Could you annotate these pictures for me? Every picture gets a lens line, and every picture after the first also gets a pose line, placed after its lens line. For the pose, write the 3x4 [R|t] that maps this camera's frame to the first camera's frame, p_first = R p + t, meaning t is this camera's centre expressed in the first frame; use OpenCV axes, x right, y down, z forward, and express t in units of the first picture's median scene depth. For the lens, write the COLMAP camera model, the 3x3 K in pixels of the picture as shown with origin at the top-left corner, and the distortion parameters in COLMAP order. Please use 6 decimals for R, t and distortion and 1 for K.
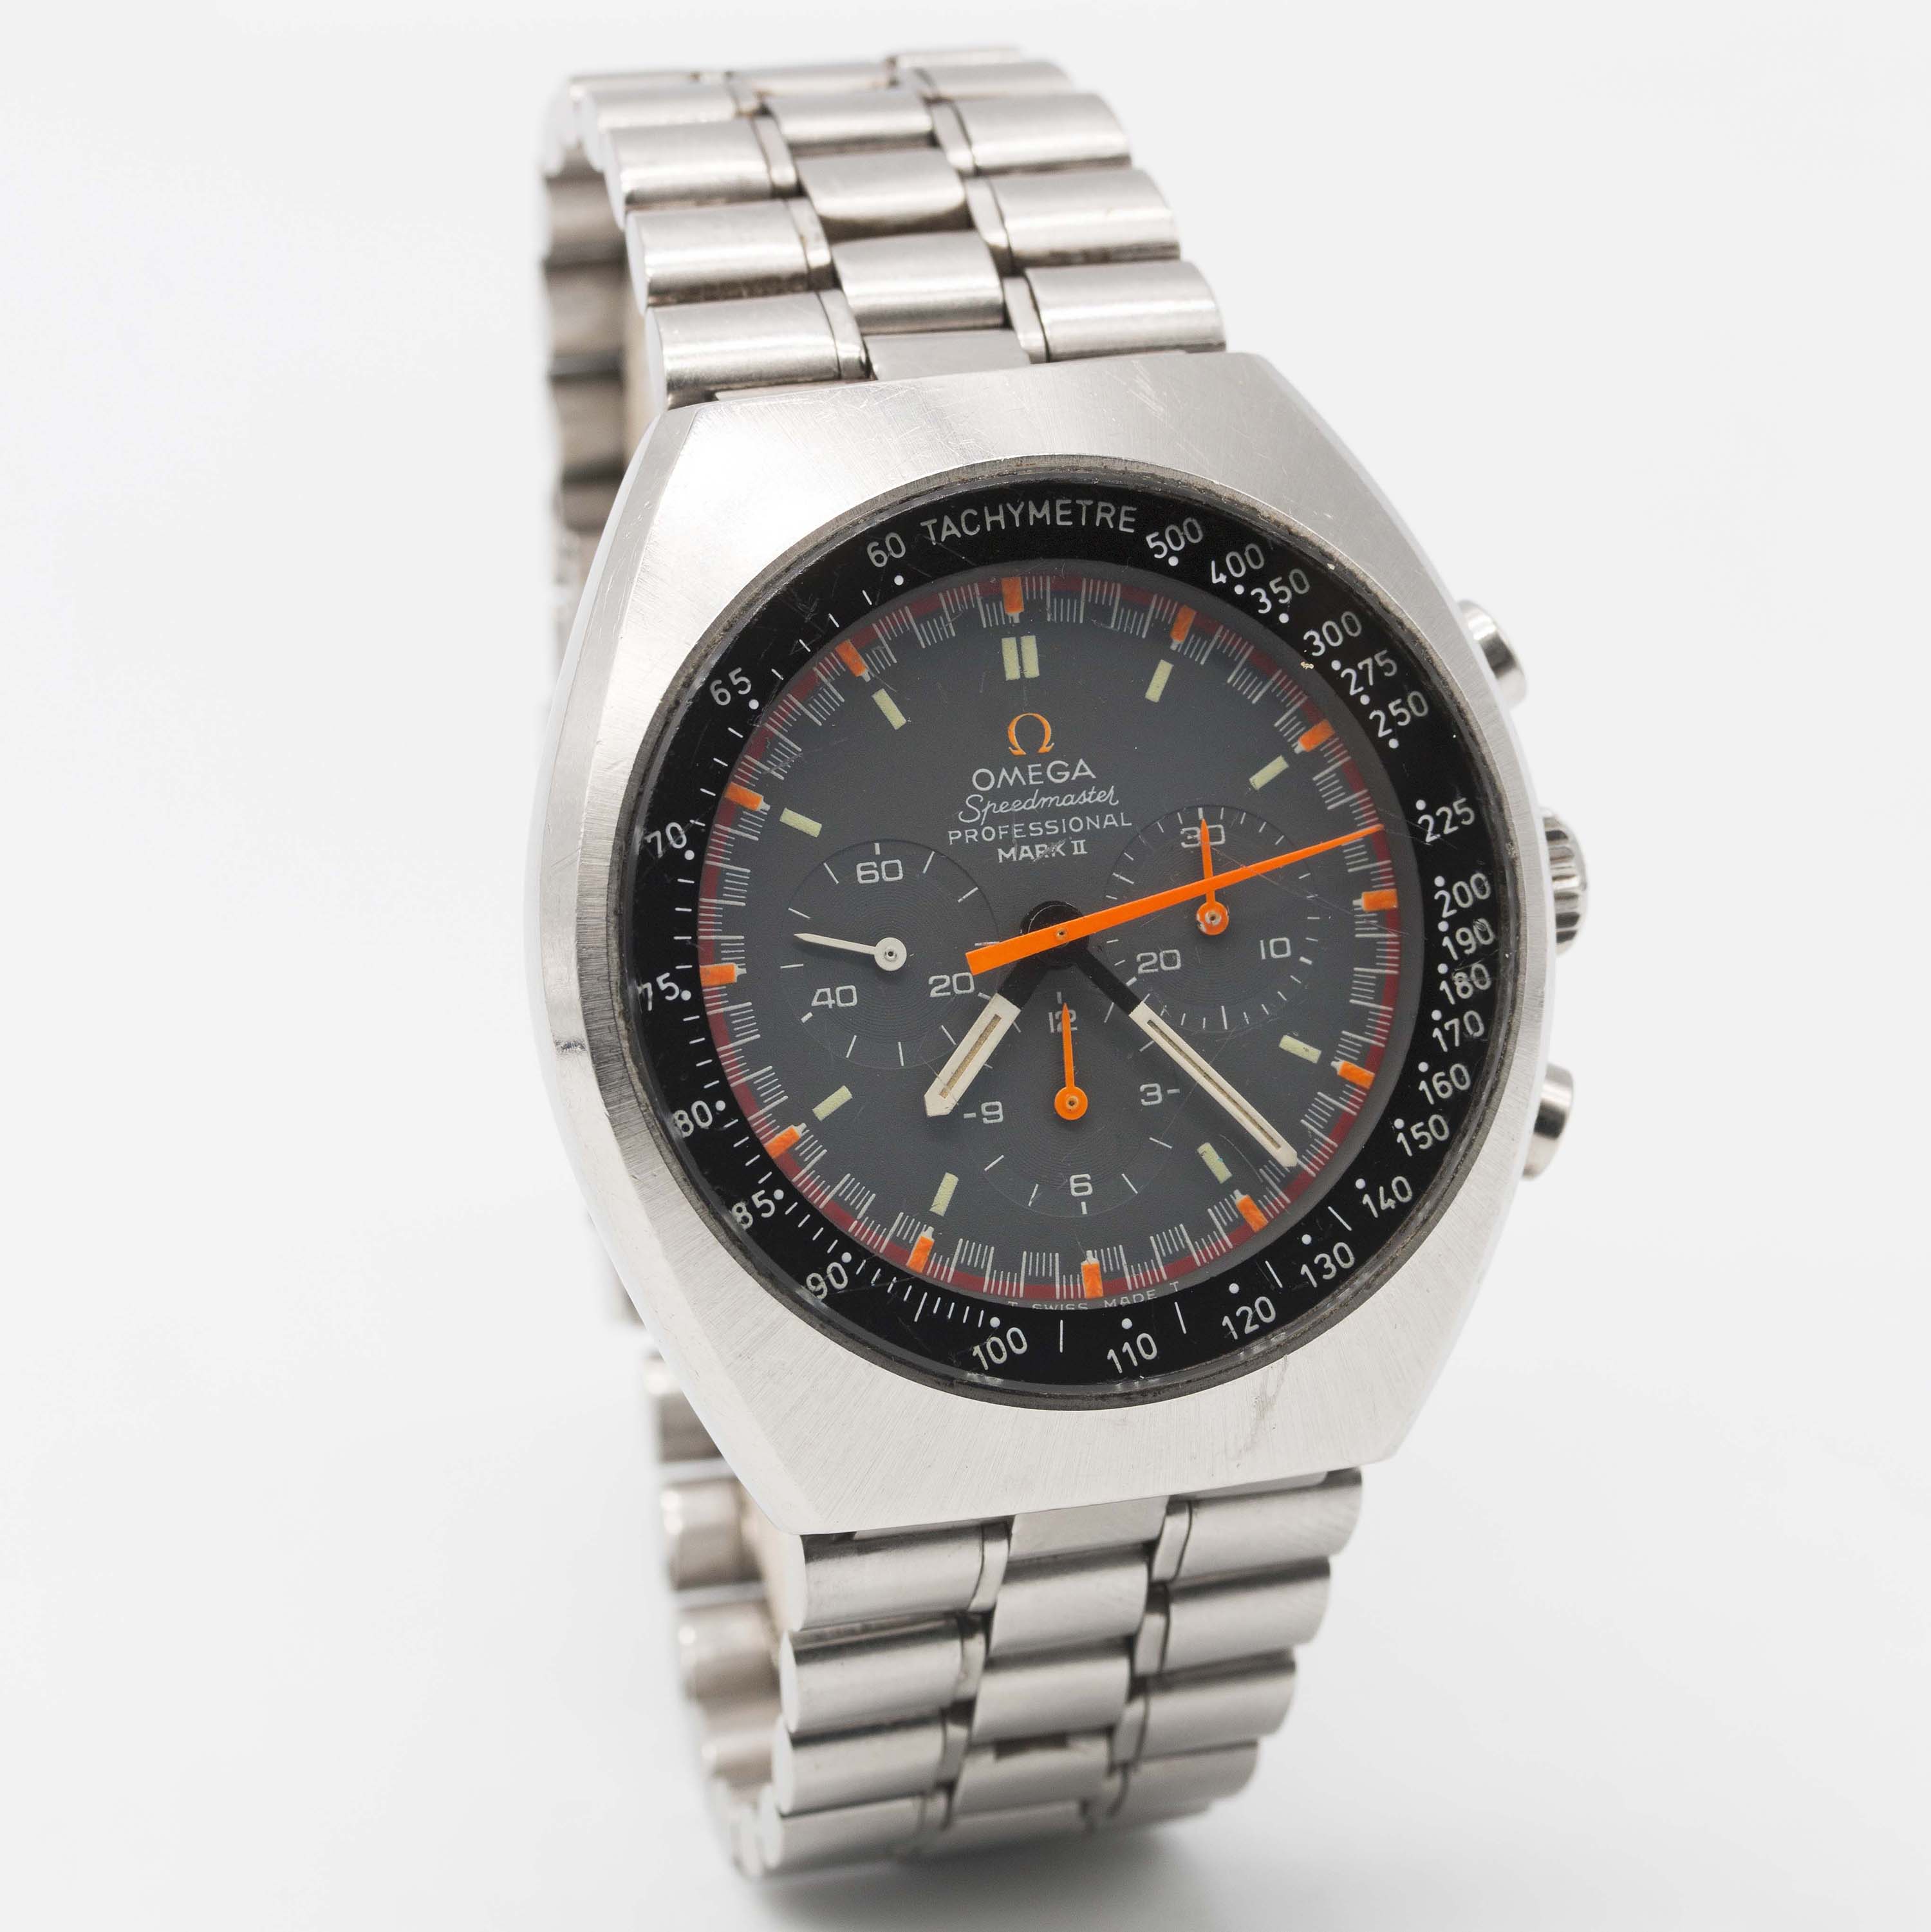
lens RADIAL K [[9359.5, 0, 965.5], [0, 9359.5, 966.0], [0, 0, 1]] dist [-0.936099, 0.600780]
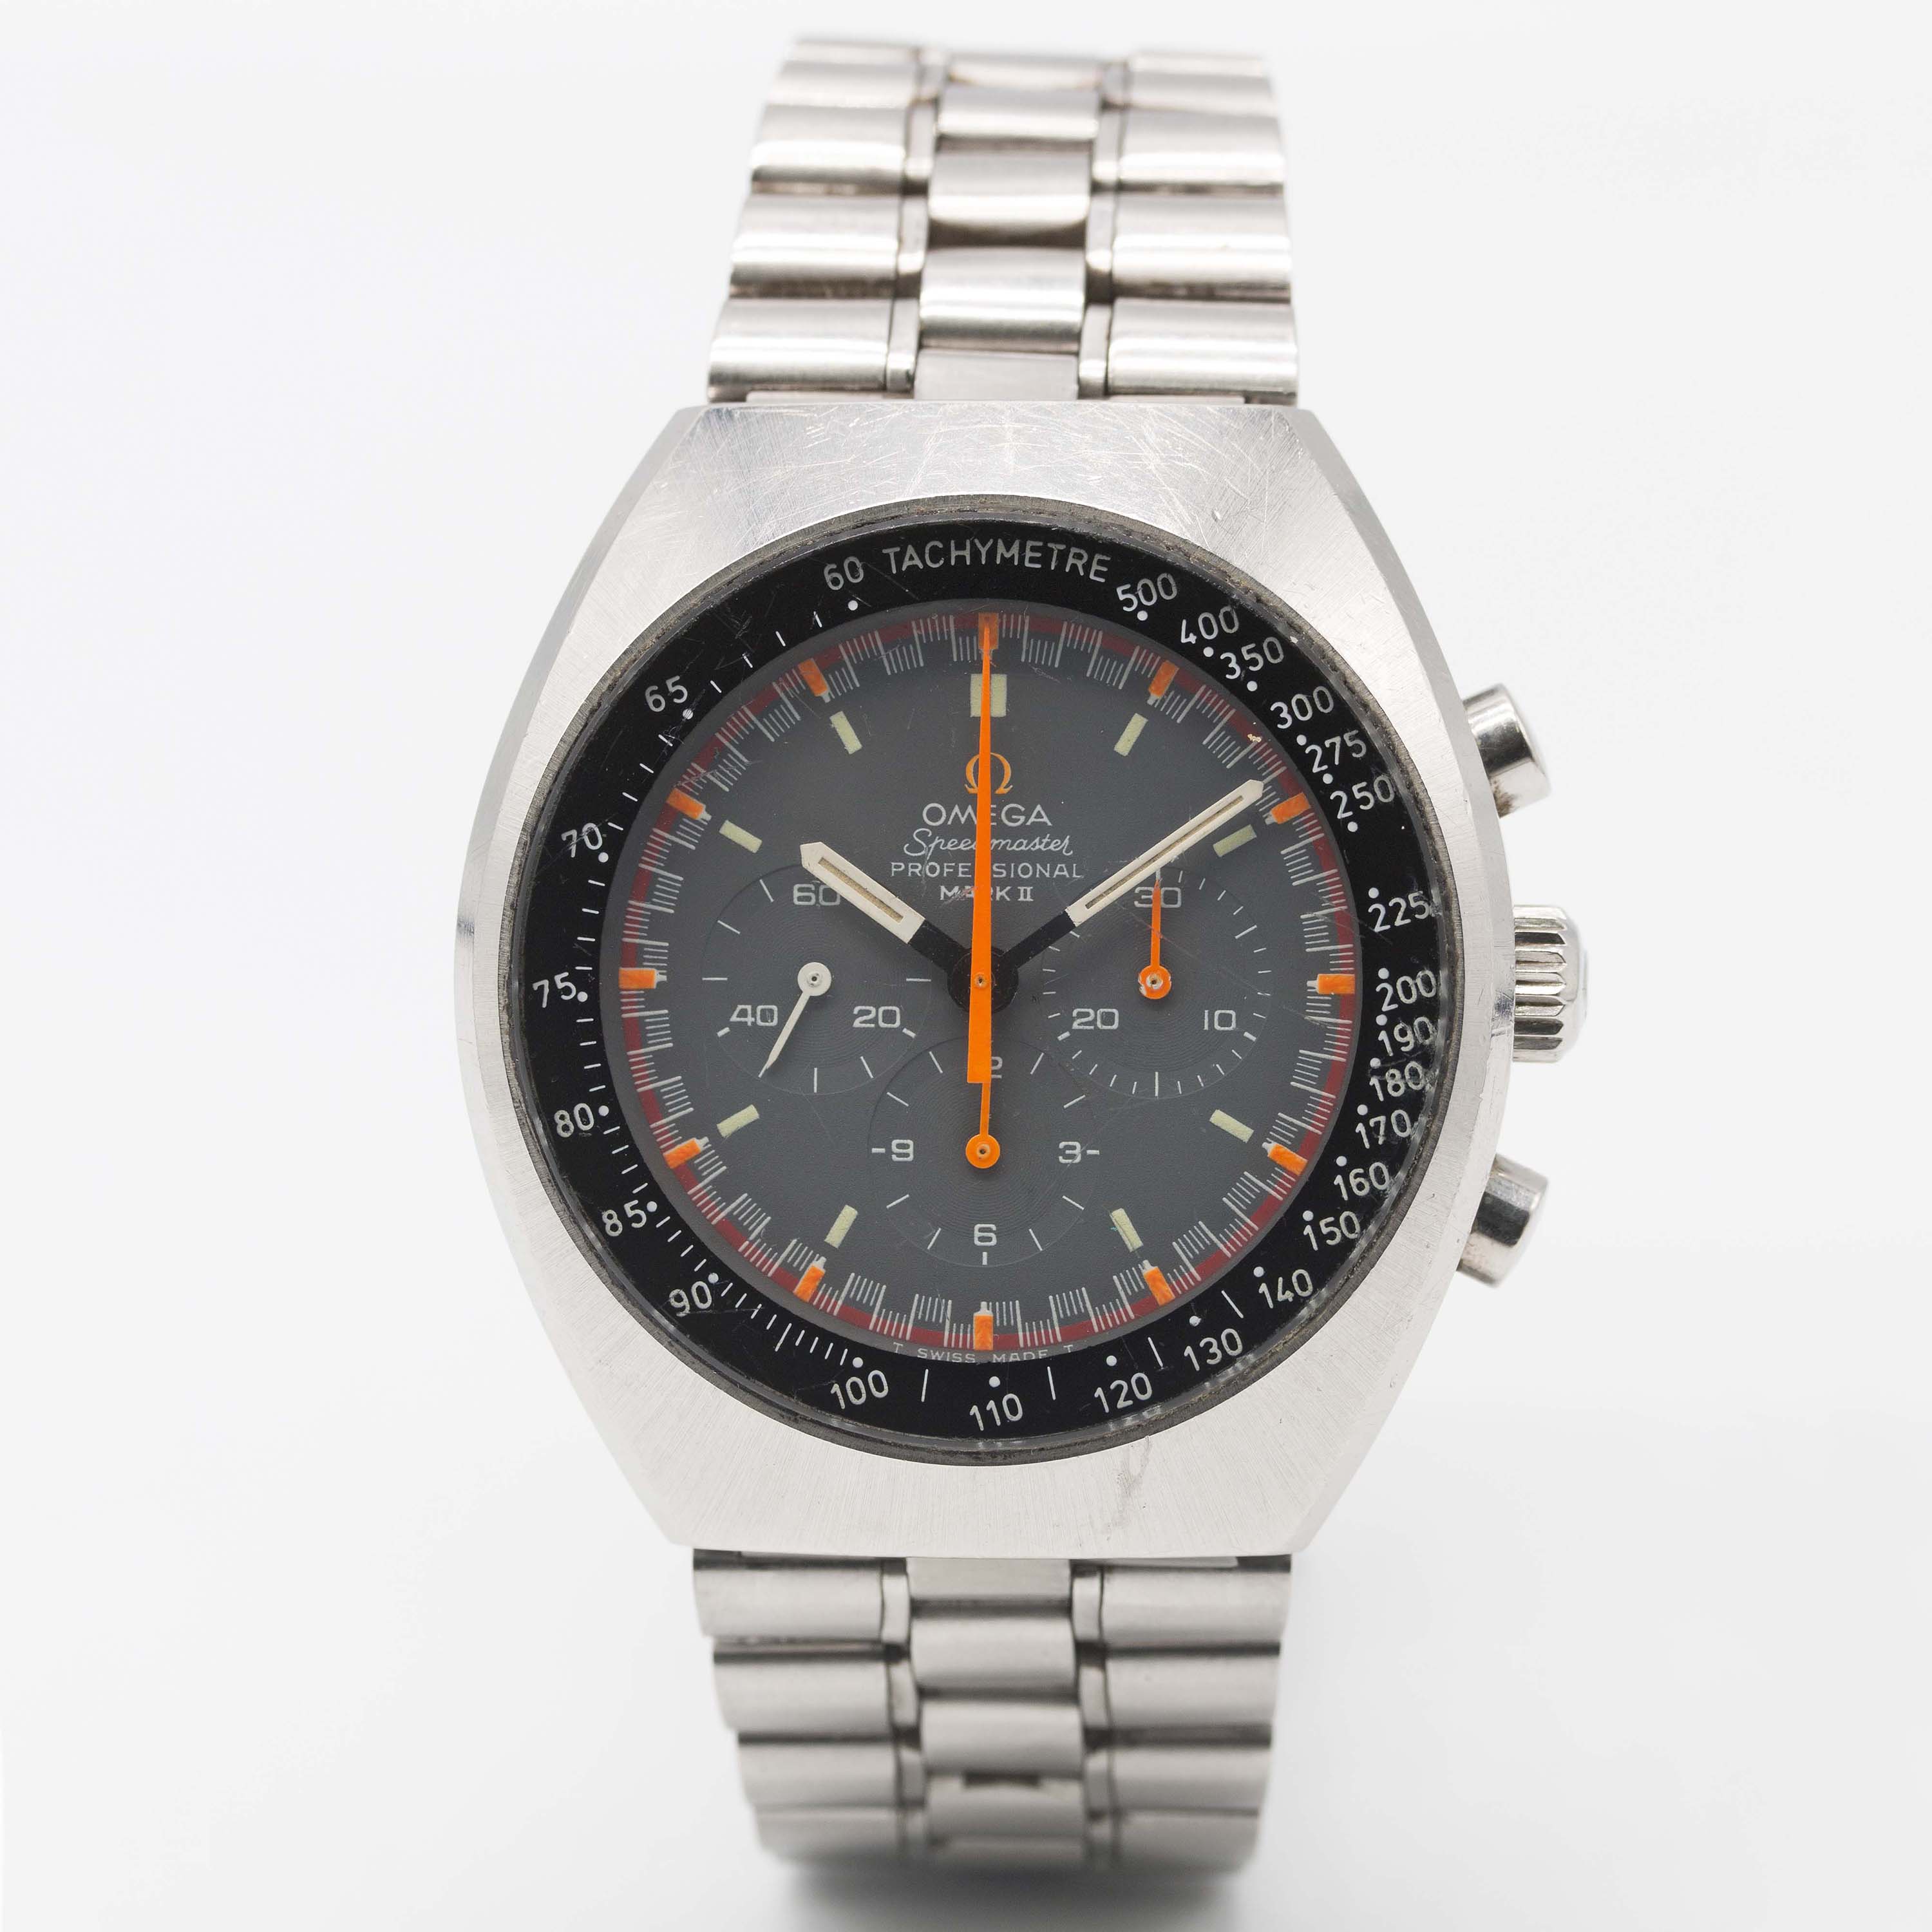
lens RADIAL K [[9360.3, 0, 969.6], [0, 9360.3, 1004.3], [0, 0, 1]] dist [-0.936099, 0.600780]
pose [[0.945045, 0.125872, -0.301737, 0.304954], [-0.113231, 0.991810, 0.059099, -0.058678], [0.306705, -0.021685, 0.951558, 0.063088]]
